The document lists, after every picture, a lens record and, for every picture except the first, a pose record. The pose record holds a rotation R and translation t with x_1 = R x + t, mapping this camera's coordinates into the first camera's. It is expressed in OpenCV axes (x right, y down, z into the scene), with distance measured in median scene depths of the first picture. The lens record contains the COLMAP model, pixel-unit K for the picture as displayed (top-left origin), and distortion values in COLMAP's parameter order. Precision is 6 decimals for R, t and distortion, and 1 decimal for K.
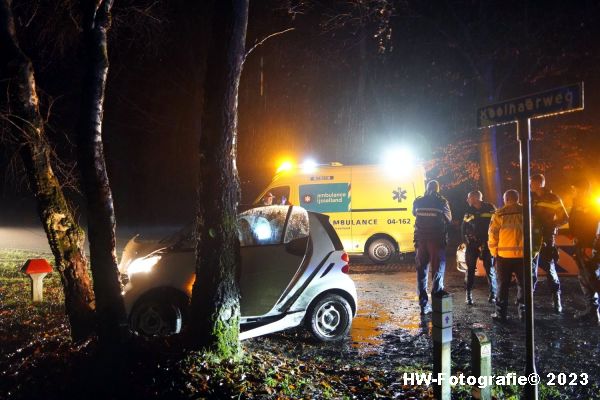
lens RADIAL K [[499.5, 0, 300.0], [0, 499.5, 200.0], [0, 0, 1]] dist [-0.033507, -0.000344]
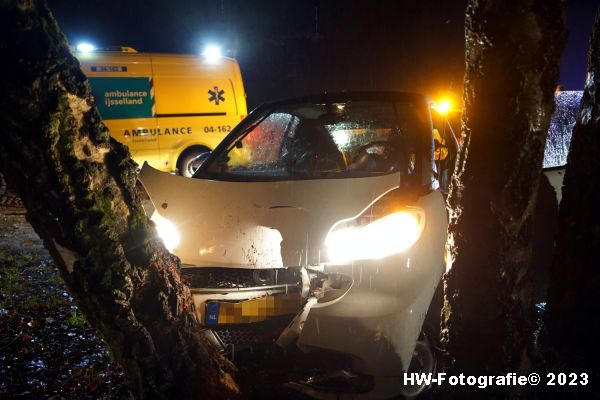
lens RADIAL K [[499.5, 0, 300.0], [0, 499.5, 200.0], [0, 0, 1]] dist [-0.033507, -0.000344]
pose [[0.745943, -0.109956, 0.656871, -0.237248], [-0.007493, 0.984830, 0.173363, 0.014630], [-0.665968, -0.134240, 0.733802, 0.299674]]
